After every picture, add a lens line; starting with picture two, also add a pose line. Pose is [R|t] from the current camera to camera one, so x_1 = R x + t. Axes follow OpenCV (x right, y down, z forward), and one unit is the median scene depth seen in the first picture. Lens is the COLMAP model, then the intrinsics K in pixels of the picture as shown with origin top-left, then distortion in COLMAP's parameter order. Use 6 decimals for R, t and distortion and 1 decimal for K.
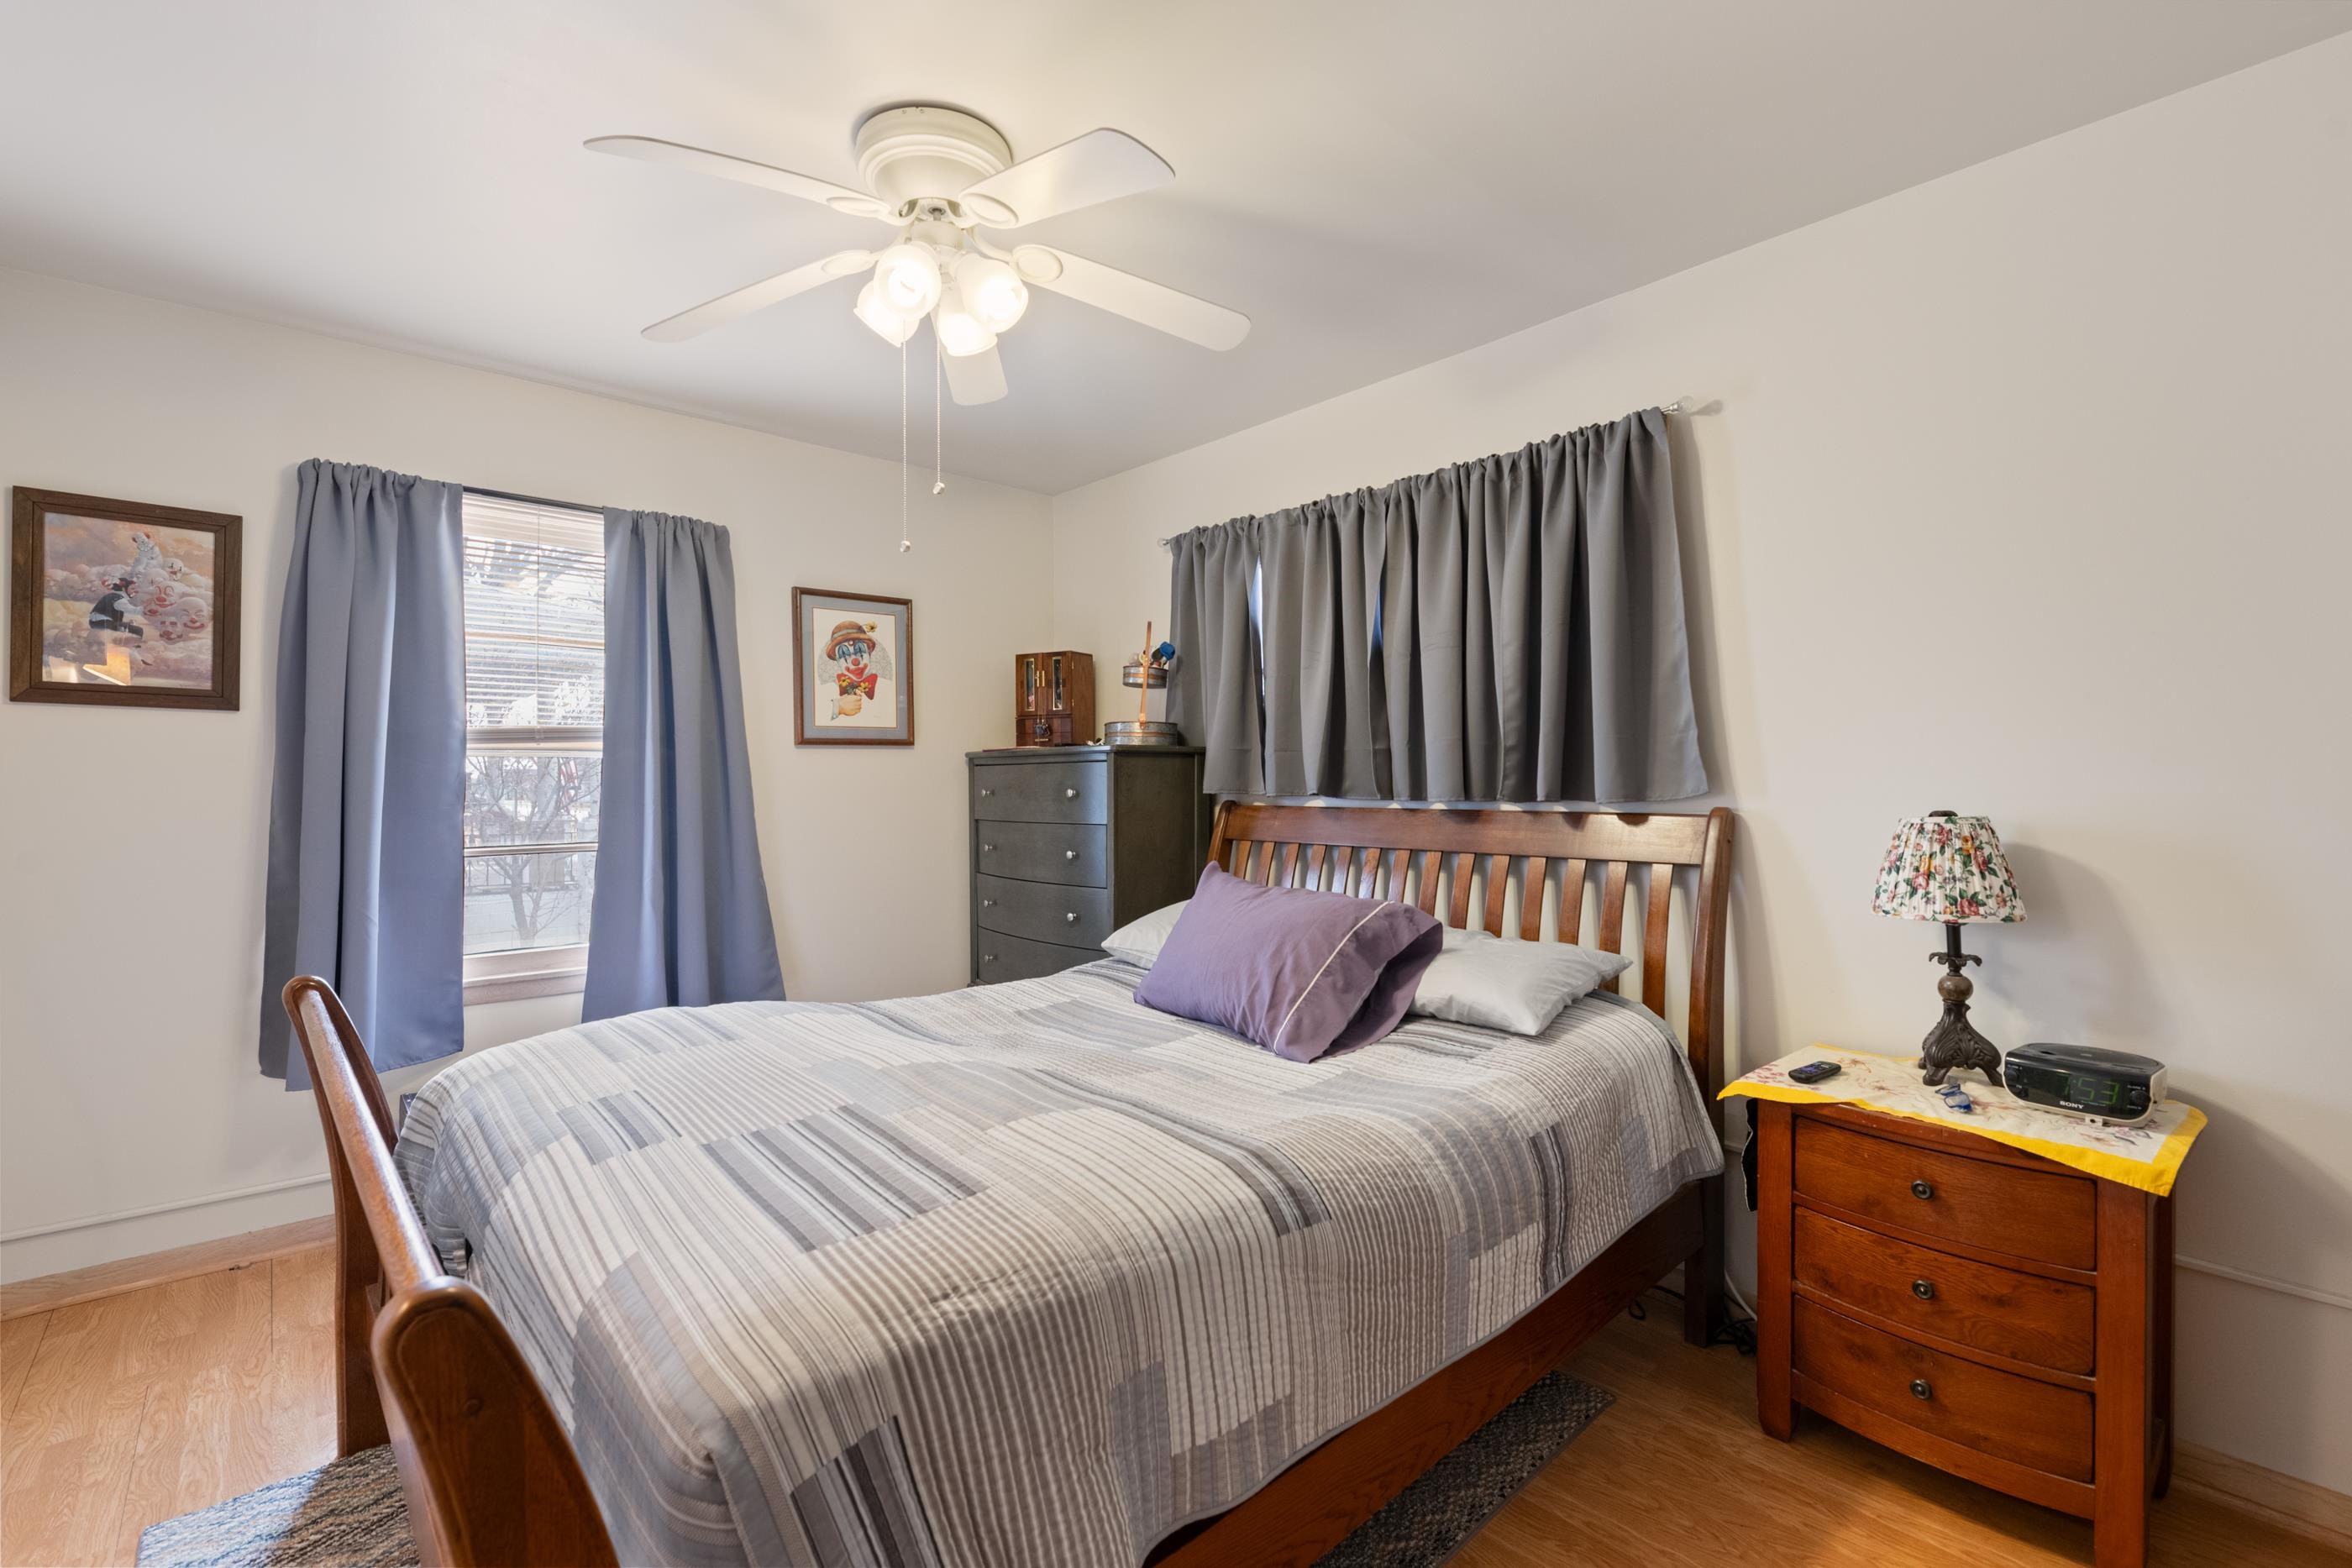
lens RADIAL K [[1020.0, 0, 1168.4], [0, 1020.0, 782.7], [0, 0, 1]] dist [-0.001933, -0.001542]
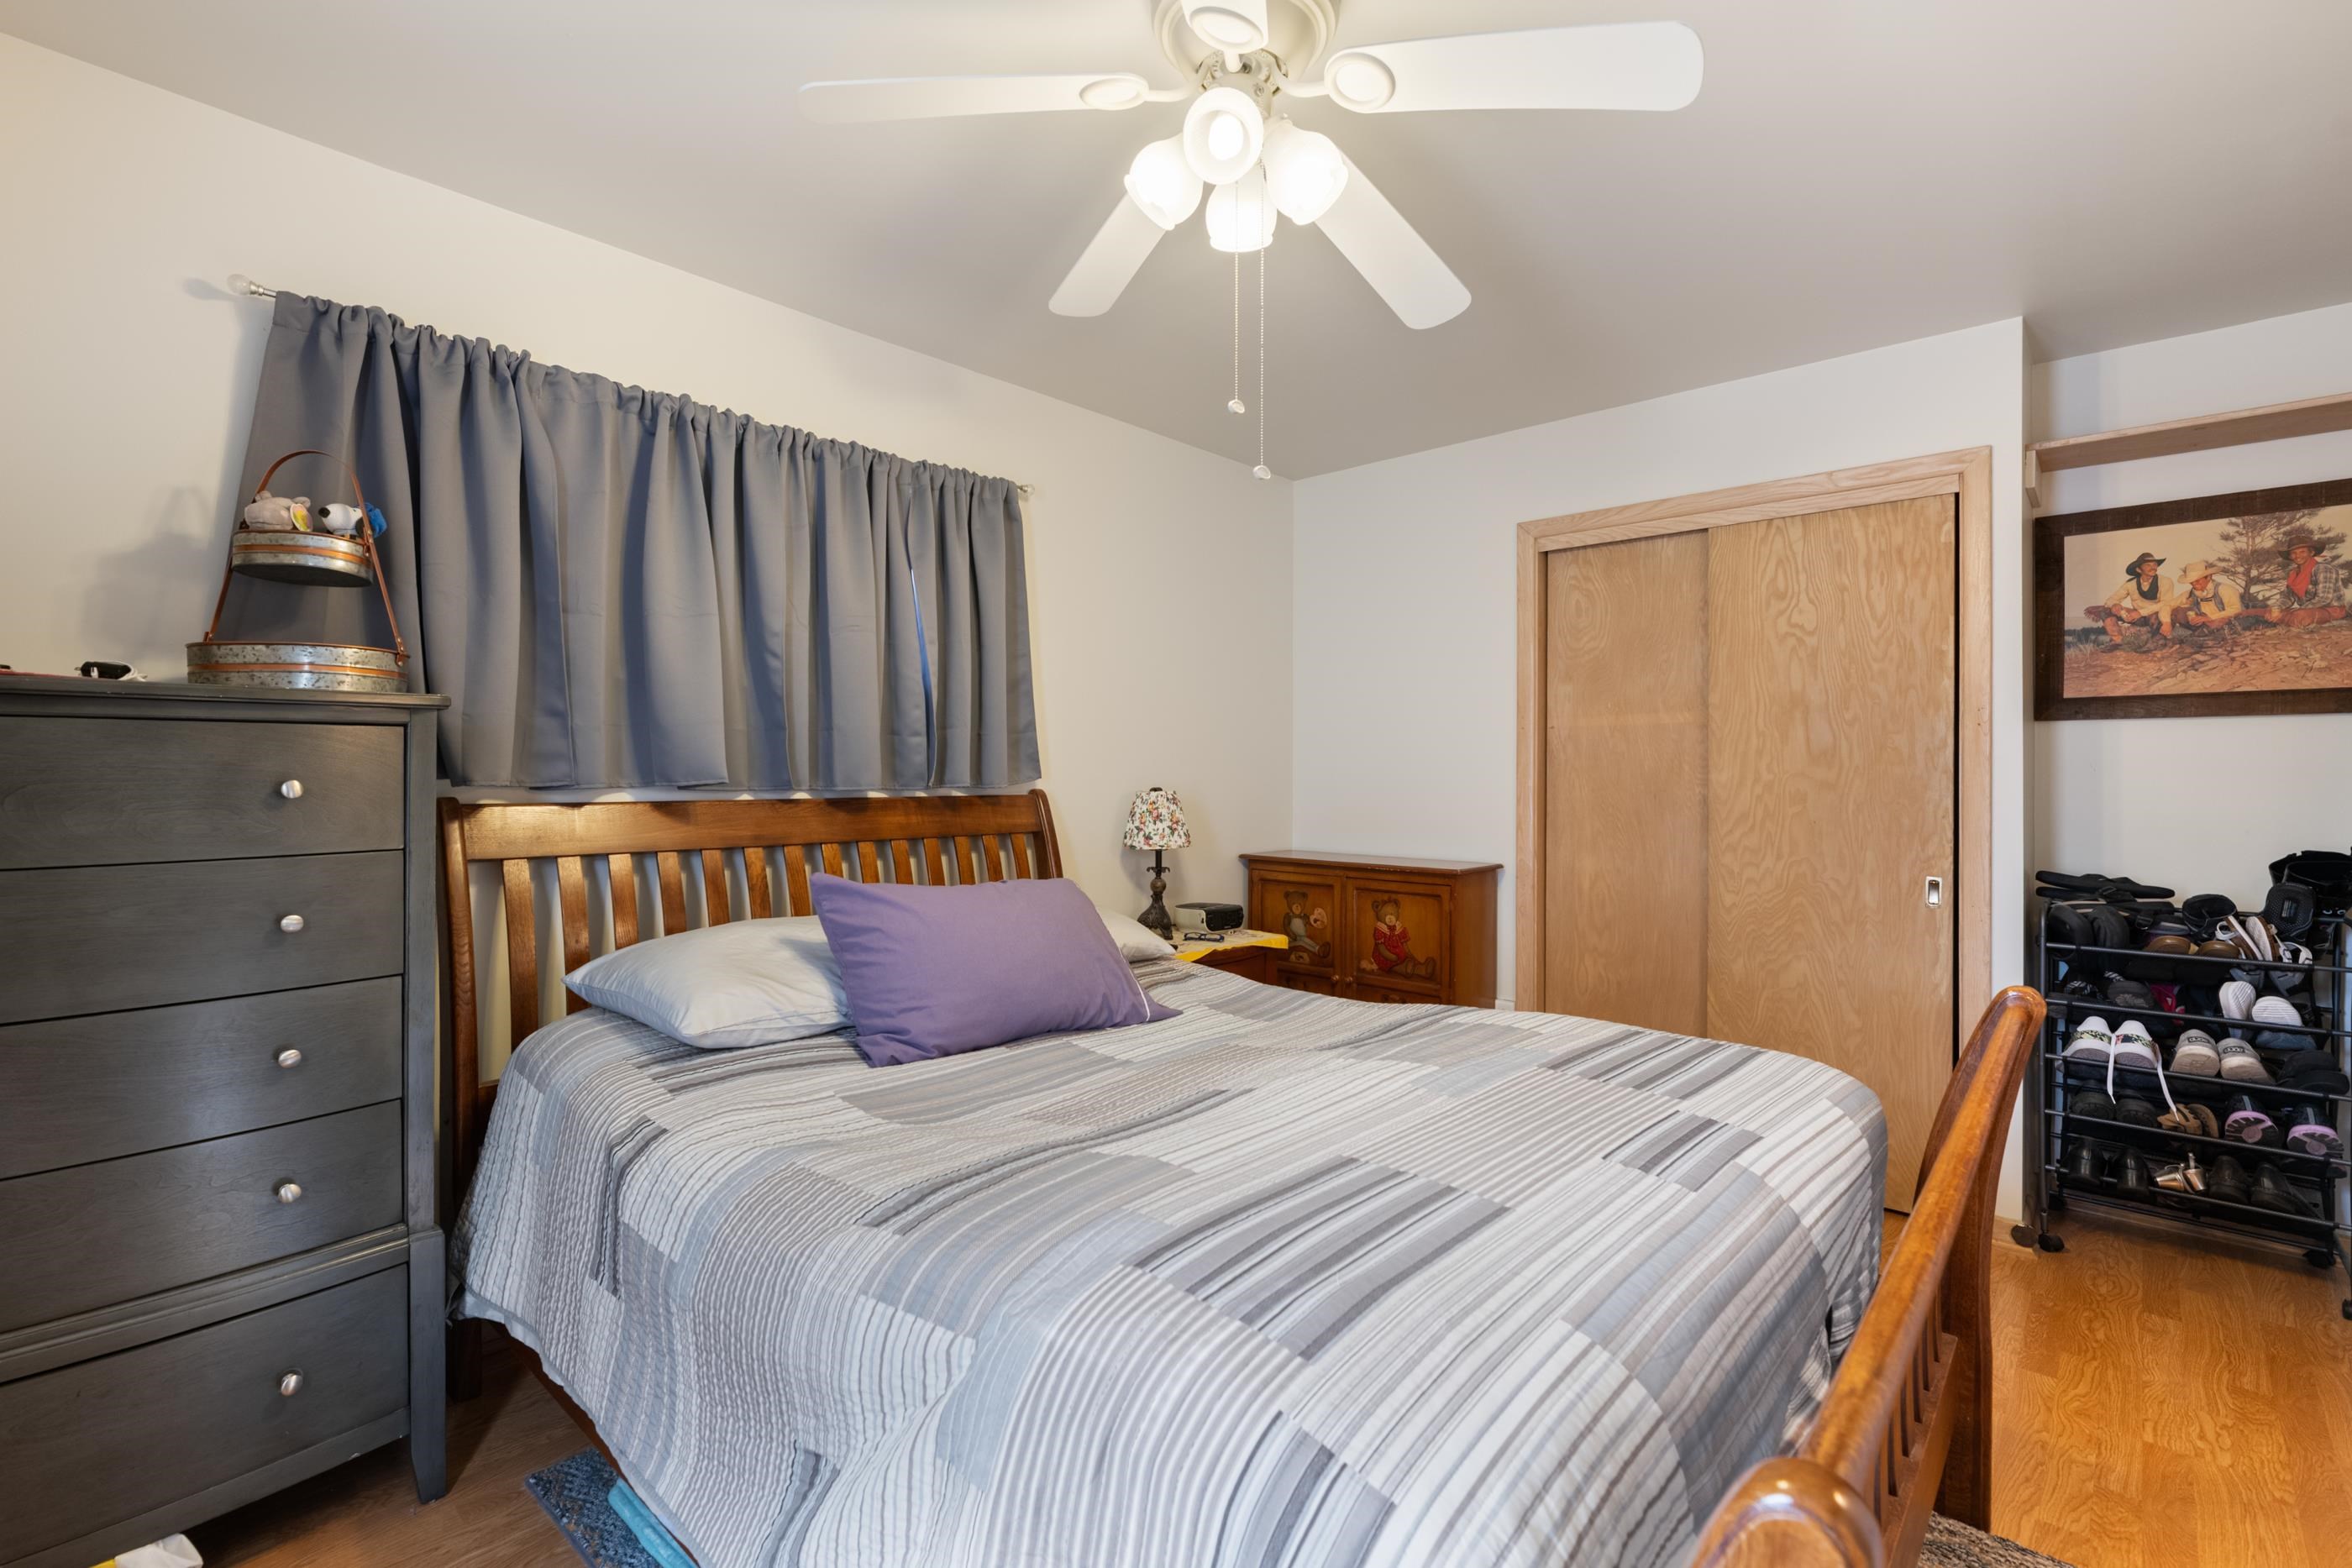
lens RADIAL K [[1020.0, 0, 1168.4], [0, 1020.0, 782.7], [0, 0, 1]] dist [-0.001933, -0.001542]
pose [[-0.084539, -0.008435, 0.996384, -0.949705], [-0.003898, 0.999959, 0.008134, 0.002716], [-0.996413, -0.003196, -0.084568, 1.038608]]
